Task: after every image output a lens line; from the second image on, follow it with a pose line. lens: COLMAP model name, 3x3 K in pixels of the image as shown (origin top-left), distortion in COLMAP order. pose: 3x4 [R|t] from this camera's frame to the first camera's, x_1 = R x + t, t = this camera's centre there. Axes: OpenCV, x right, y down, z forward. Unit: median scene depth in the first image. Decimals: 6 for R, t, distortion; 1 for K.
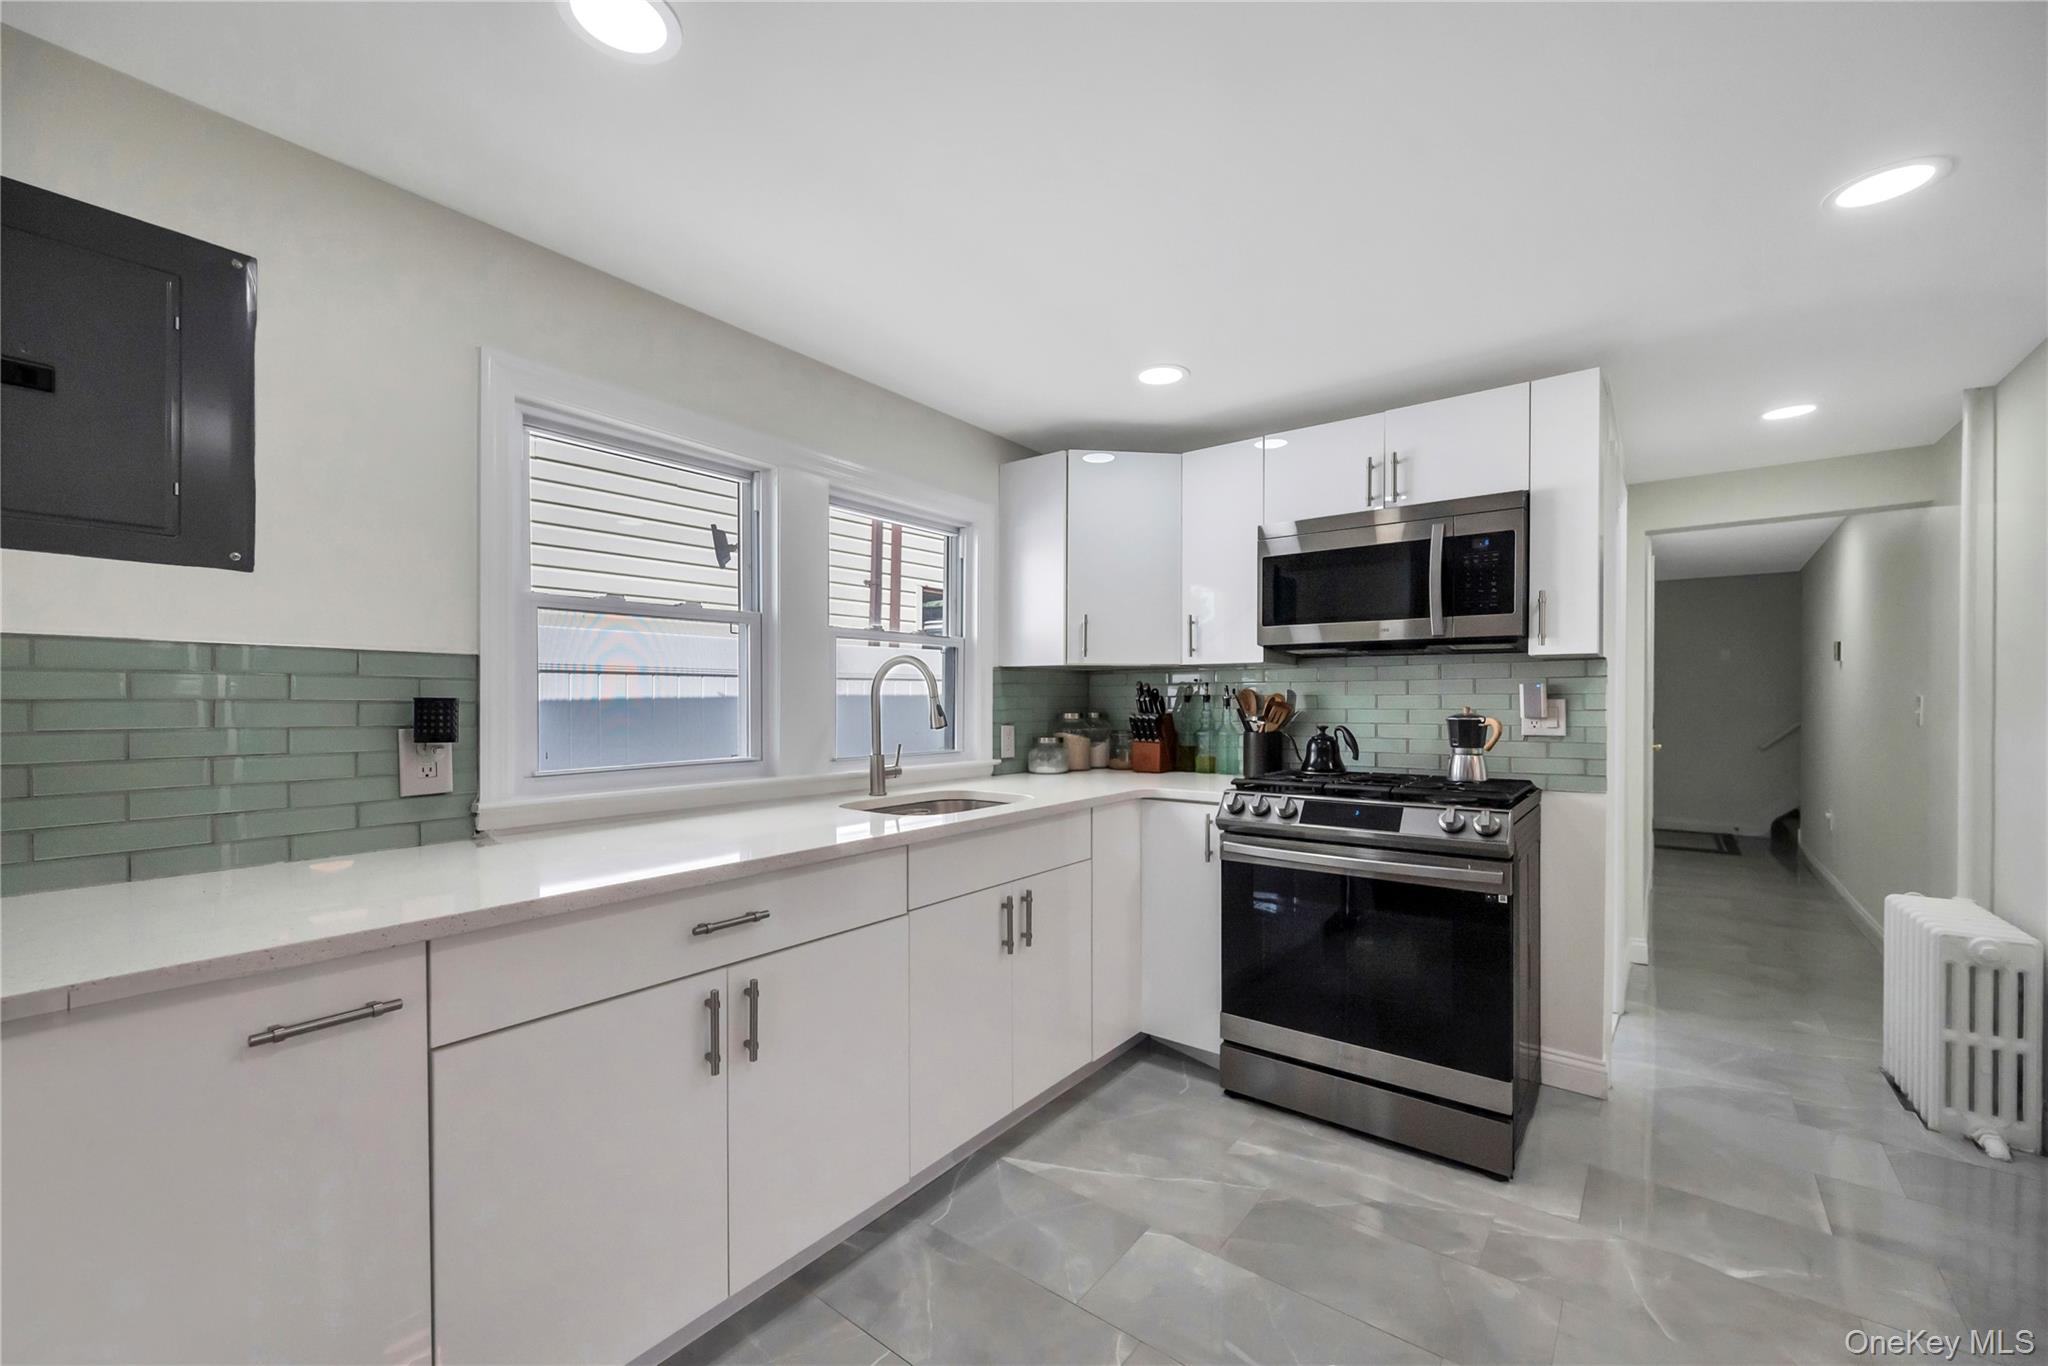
lens RADIAL K [[813.3, 0, 1022.0], [0, 813.3, 706.6], [0, 0, 1]] dist [-0.000595, 0.000996]
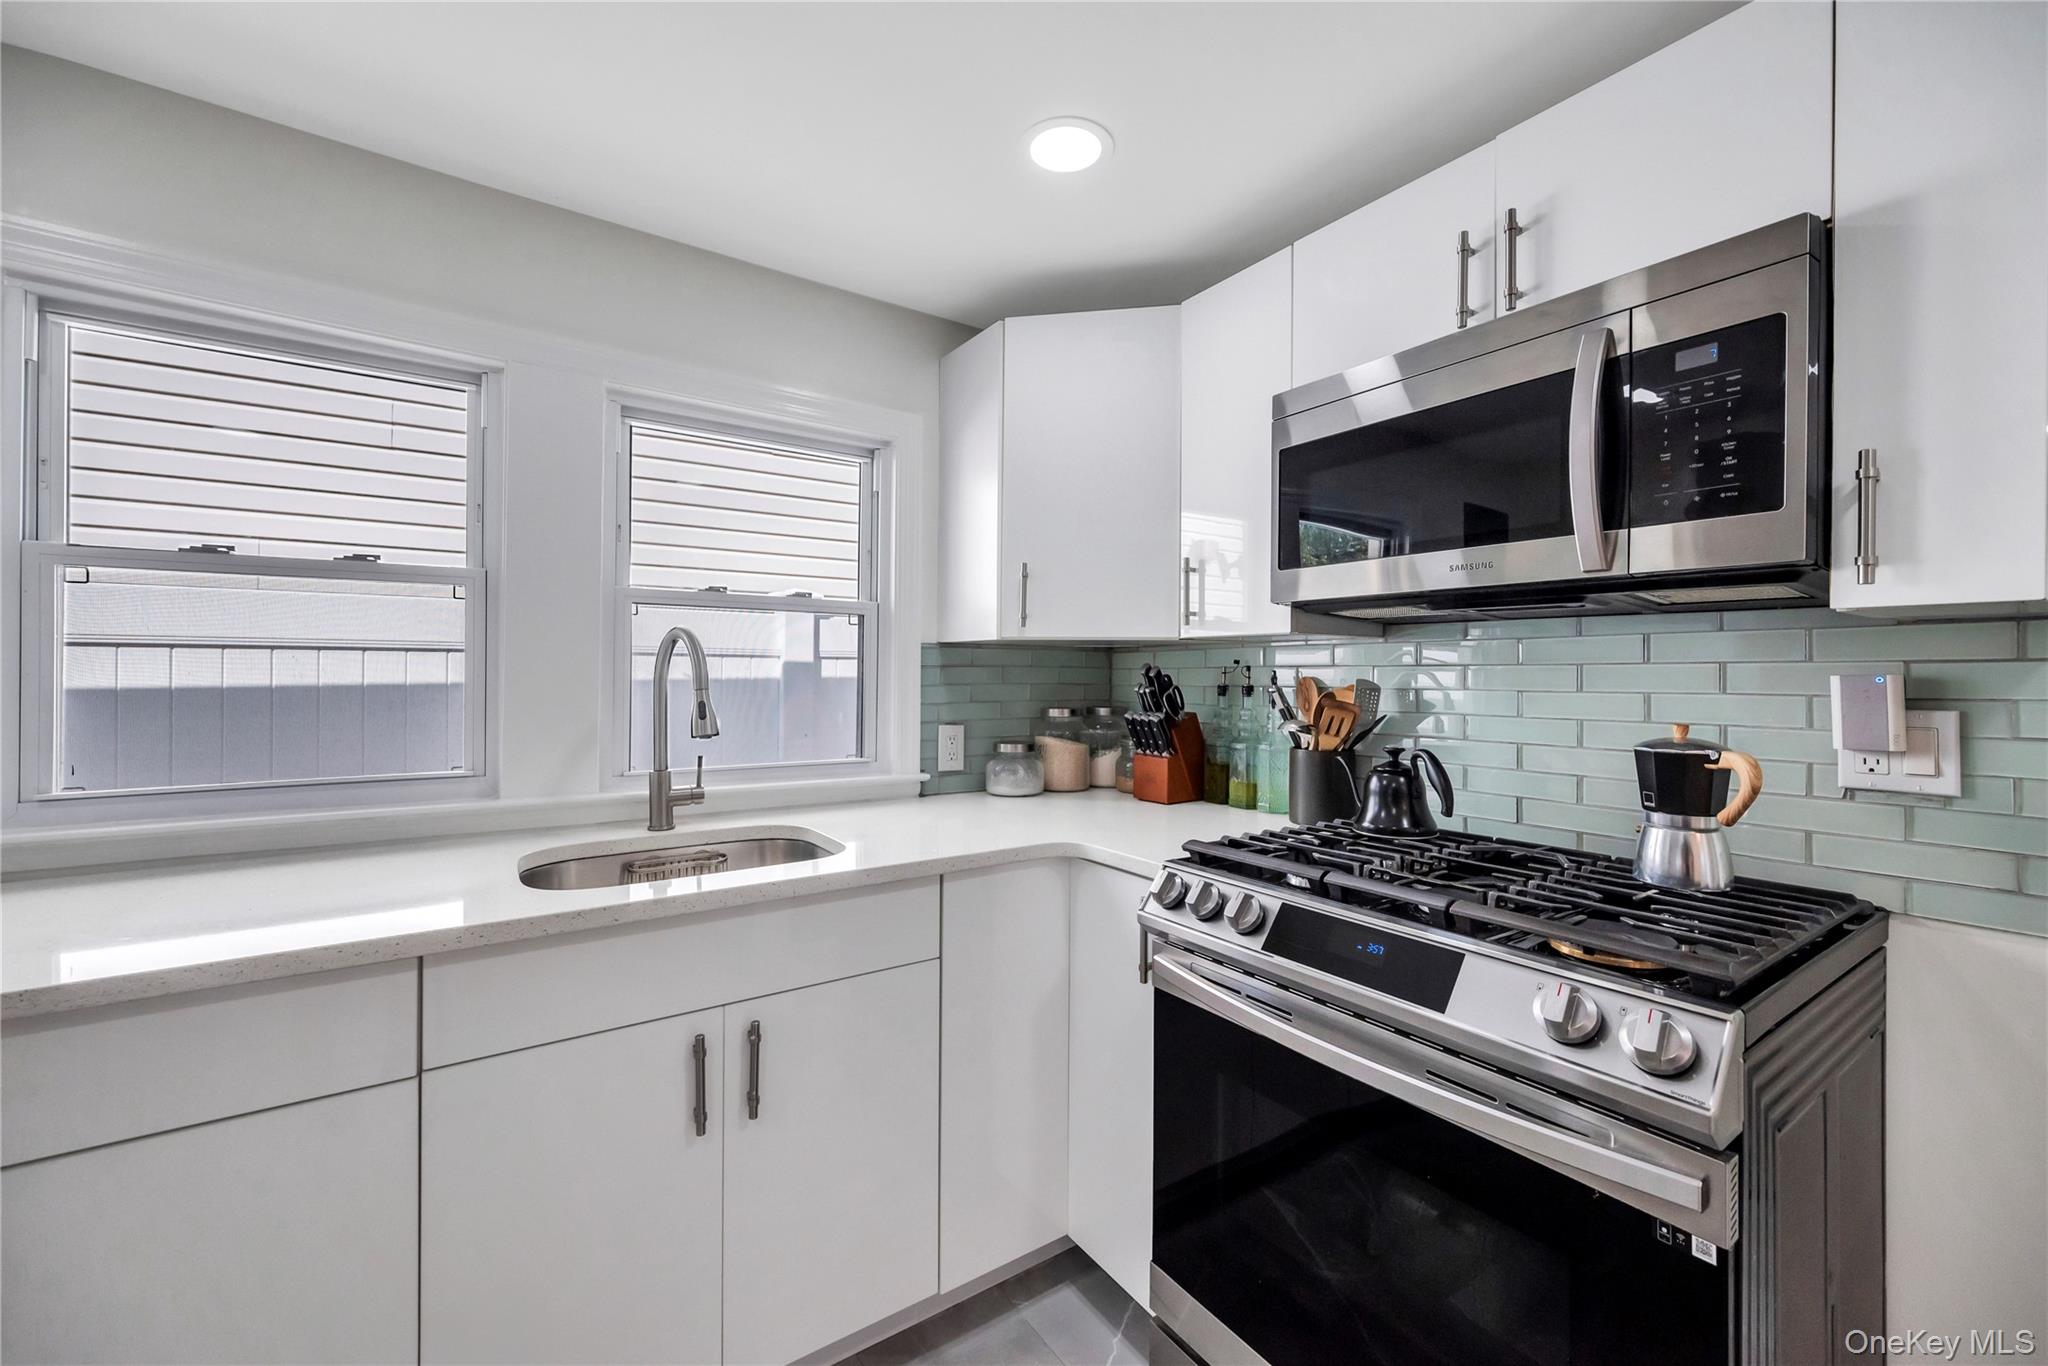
lens RADIAL K [[813.3, 0, 1023.0], [0, 813.3, 672.2], [0, 0, 1]] dist [-0.000595, 0.000996]
pose [[0.952540, 0.006621, -0.304341, 0.345294], [-0.010722, 0.999873, -0.011805, -0.020873], [0.304224, 0.014508, 0.952490, 0.461991]]
